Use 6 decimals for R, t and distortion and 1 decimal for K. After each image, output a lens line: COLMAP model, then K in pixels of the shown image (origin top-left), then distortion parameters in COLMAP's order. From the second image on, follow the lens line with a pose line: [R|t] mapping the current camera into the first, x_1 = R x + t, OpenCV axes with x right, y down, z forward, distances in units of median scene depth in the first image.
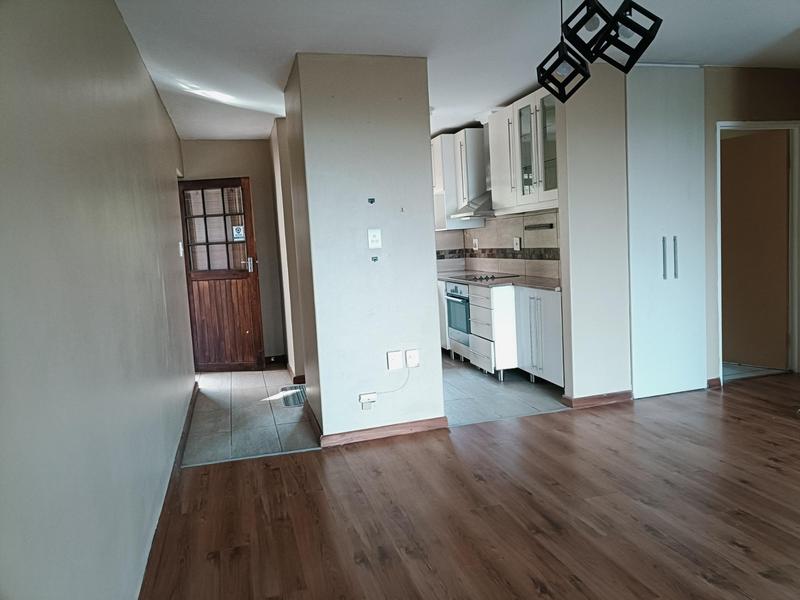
lens RADIAL K [[585.5, 0, 400.1], [0, 585.5, 297.0], [0, 0, 1]] dist [0.037692, -0.029641]
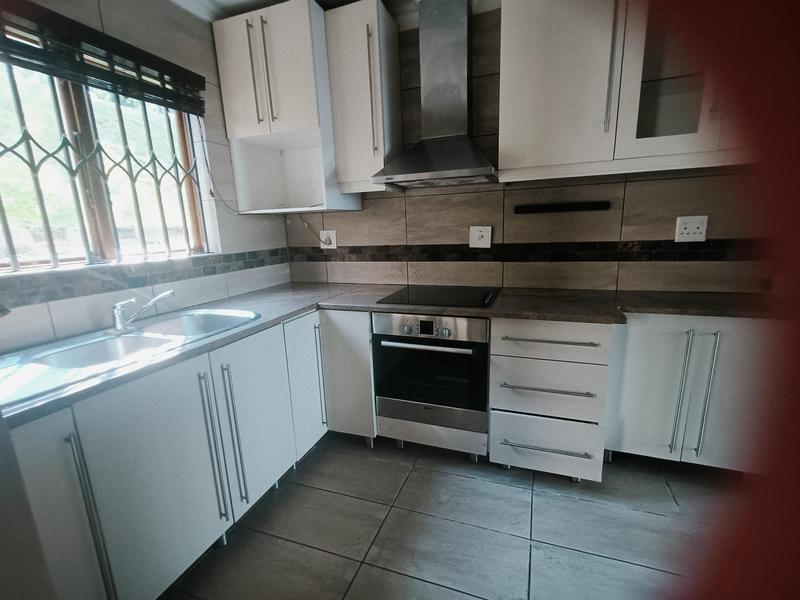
lens RADIAL K [[367.6, 0, 401.5], [0, 367.6, 305.9], [0, 0, 1]] dist [0.000286, -0.000485]
pose [[0.588118, -0.135858, 0.797283, -0.204334], [0.078909, 0.990726, 0.110613, -0.085285], [-0.804917, -0.002140, 0.593384, 1.051045]]
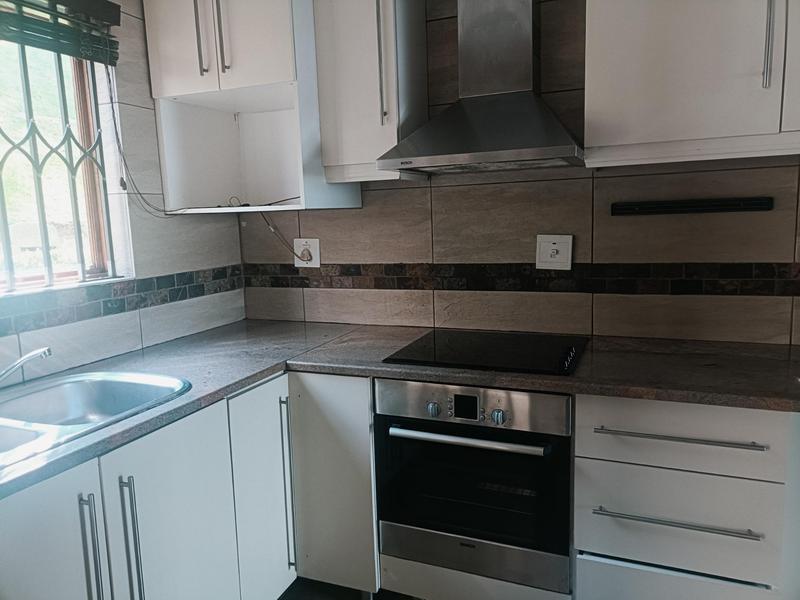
lens RADIAL K [[585.5, 0, 400.1], [0, 585.5, 297.0], [0, 0, 1]] dist [0.037692, -0.029641]
pose [[0.620755, -0.067655, 0.781080, -0.192192], [0.071389, 0.997009, 0.029623, -0.100818], [-0.780748, 0.037372, 0.623728, 1.058902]]
